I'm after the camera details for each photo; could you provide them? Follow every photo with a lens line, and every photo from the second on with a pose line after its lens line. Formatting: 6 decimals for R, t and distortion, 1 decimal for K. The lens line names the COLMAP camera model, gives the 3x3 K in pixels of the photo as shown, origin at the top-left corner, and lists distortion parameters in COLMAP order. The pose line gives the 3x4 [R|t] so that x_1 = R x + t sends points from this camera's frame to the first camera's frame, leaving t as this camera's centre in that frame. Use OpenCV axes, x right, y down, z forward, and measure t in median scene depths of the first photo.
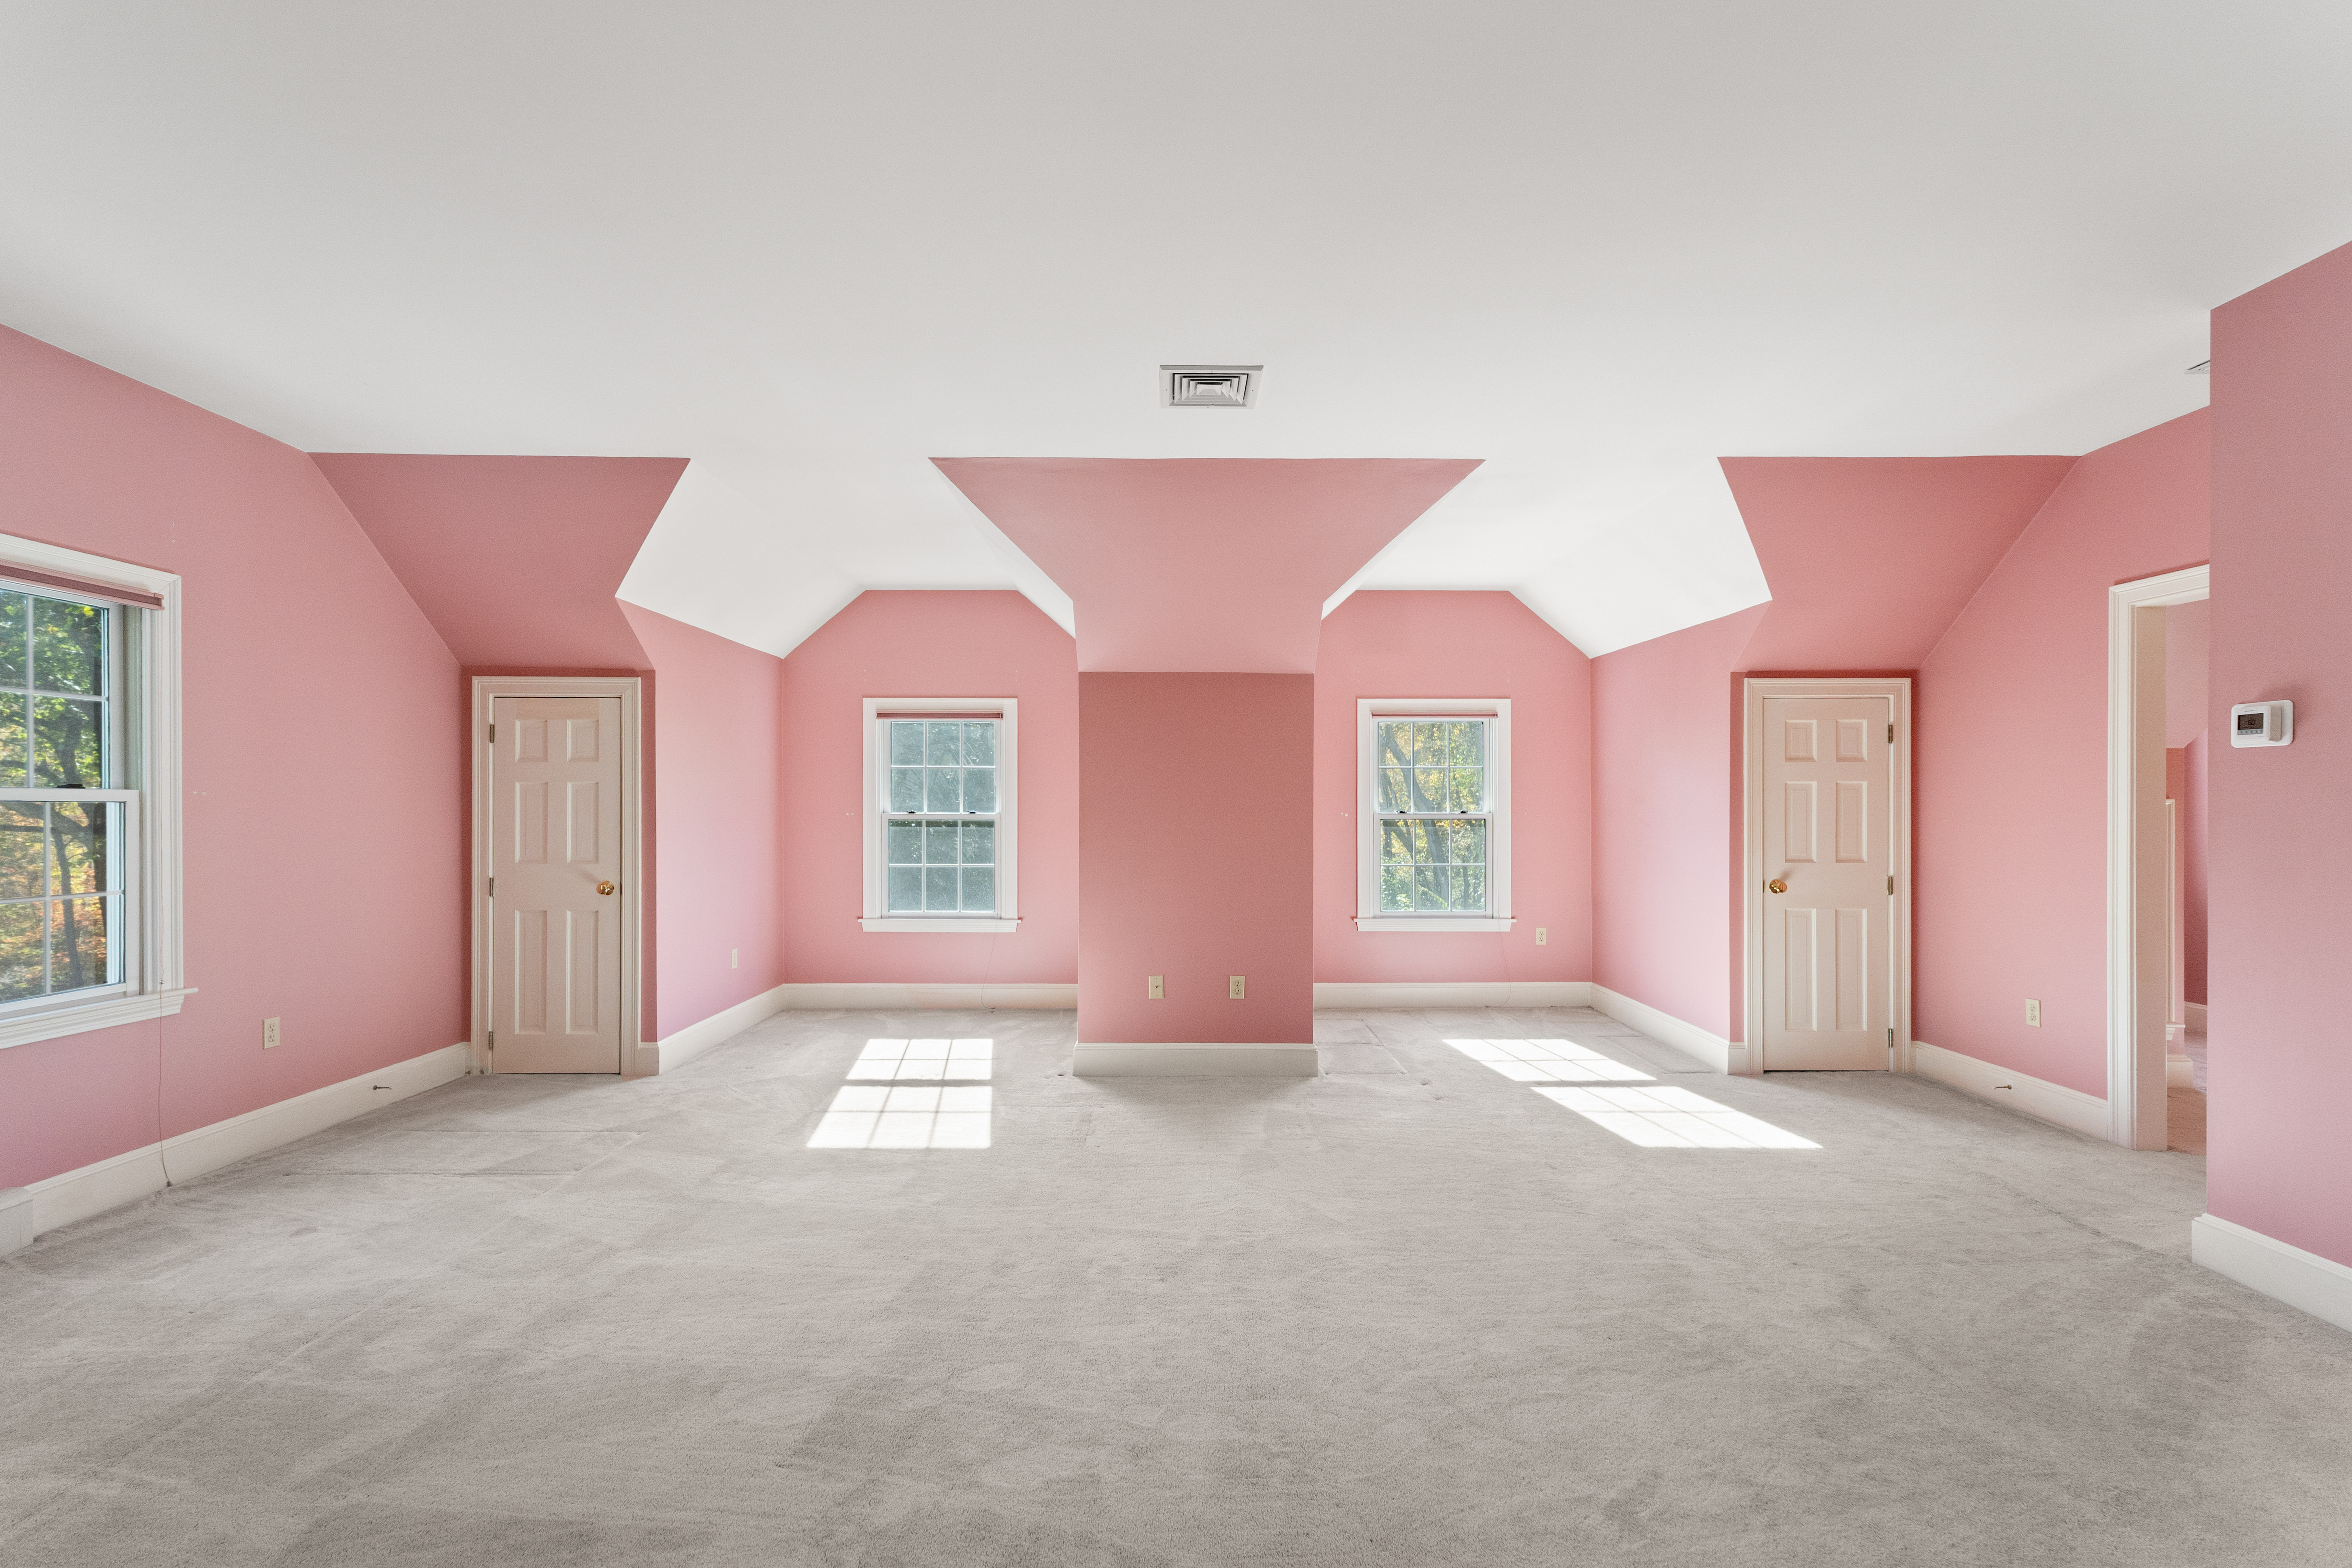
lens RADIAL K [[1019.0, 0, 1168.8], [0, 1019.0, 796.4], [0, 0, 1]] dist [0.007521, 0.000047]
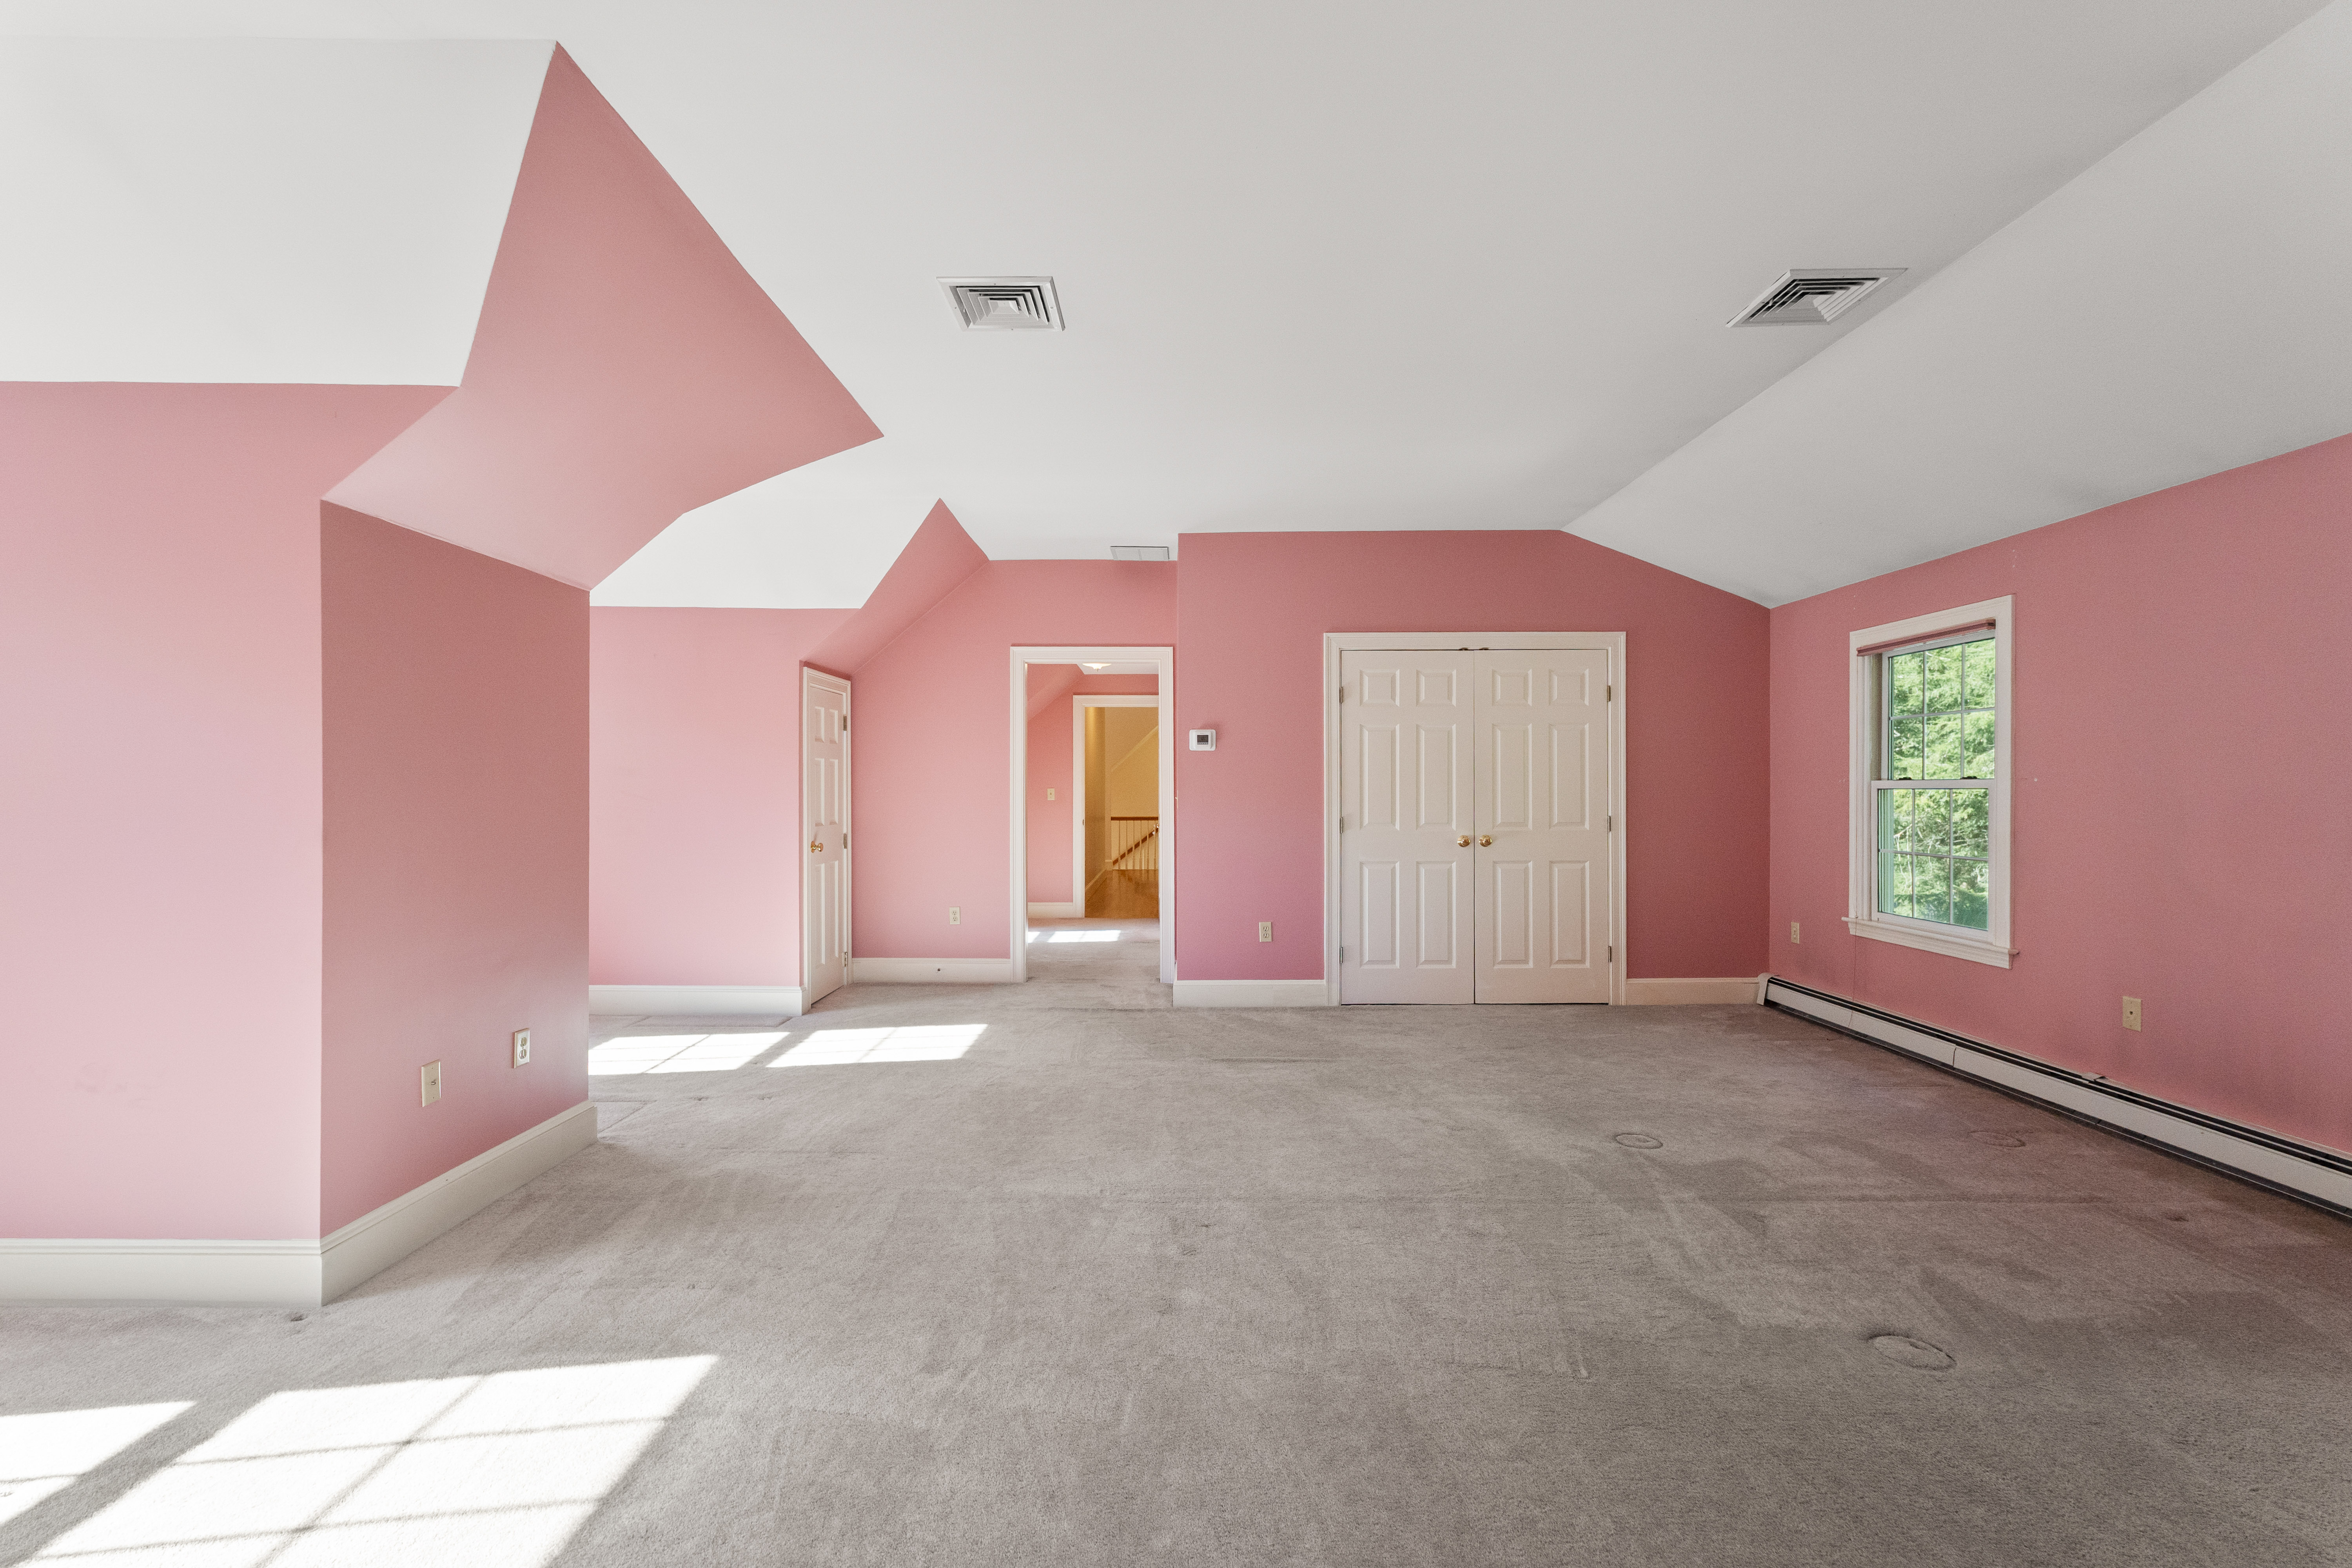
lens RADIAL K [[1019.0, 0, 1179.5], [0, 1019.0, 783.0], [0, 0, 1]] dist [0.007521, 0.000047]
pose [[0.045147, -0.004572, 0.998970, -0.707357], [-0.005853, 0.999971, 0.004841, 0.005152], [-0.998963, -0.006066, 0.045119, 0.653669]]
